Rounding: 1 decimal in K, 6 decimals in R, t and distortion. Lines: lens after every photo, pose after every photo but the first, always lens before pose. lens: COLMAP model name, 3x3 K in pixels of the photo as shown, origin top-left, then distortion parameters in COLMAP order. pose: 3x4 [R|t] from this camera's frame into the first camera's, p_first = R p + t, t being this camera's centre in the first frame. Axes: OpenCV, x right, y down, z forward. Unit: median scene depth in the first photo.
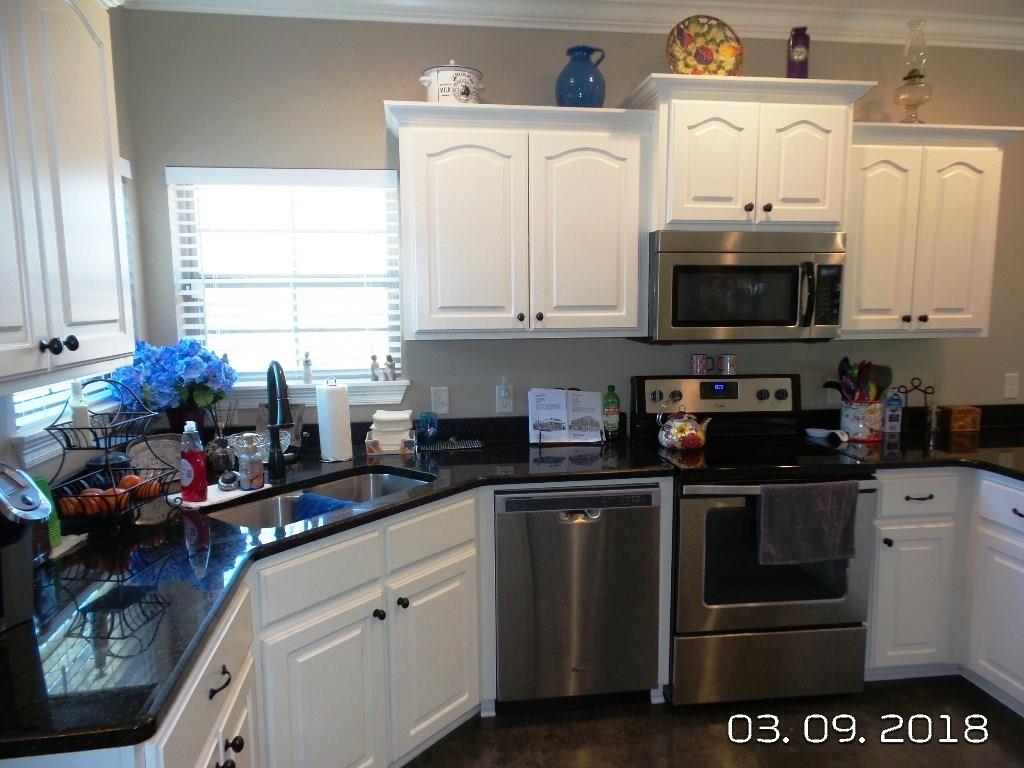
lens RADIAL K [[718.8, 0, 511.2], [0, 718.8, 383.8], [0, 0, 1]] dist [0.027176, 0.001682]
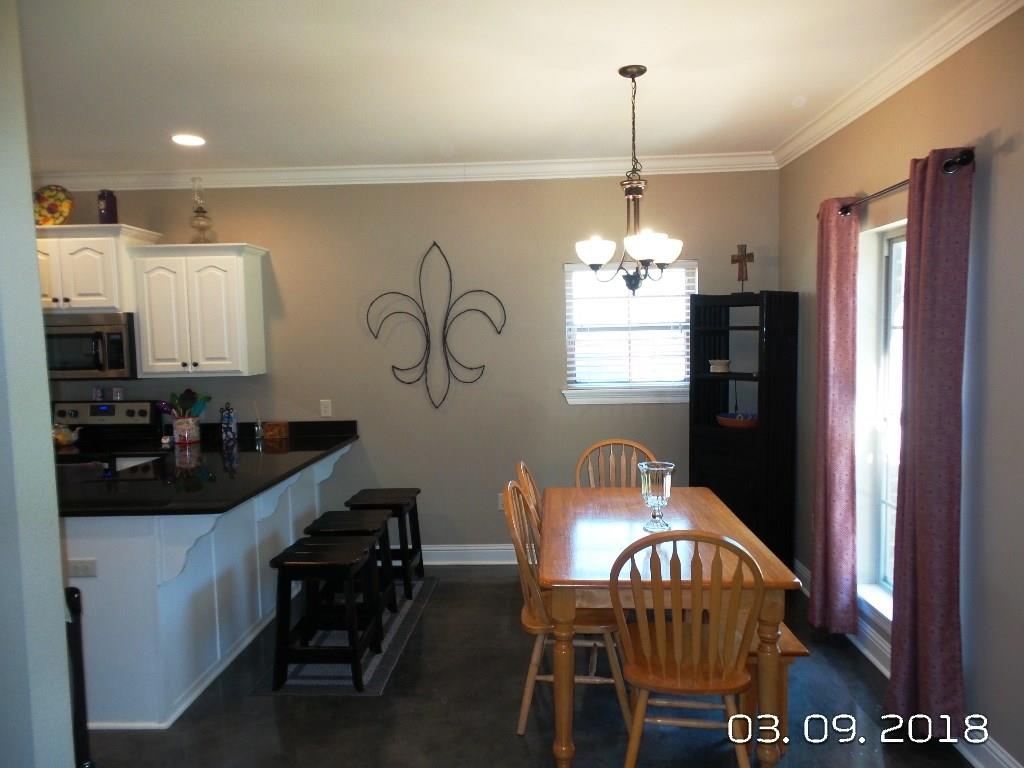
lens RADIAL K [[718.8, 0, 512.5], [0, 718.8, 388.0], [0, 0, 1]] dist [0.027176, 0.001682]
pose [[0.982903, -0.005398, -0.184043, 1.540186], [-0.002599, 0.999064, -0.043183, 0.027624], [0.184104, 0.042923, 0.981969, -0.413966]]
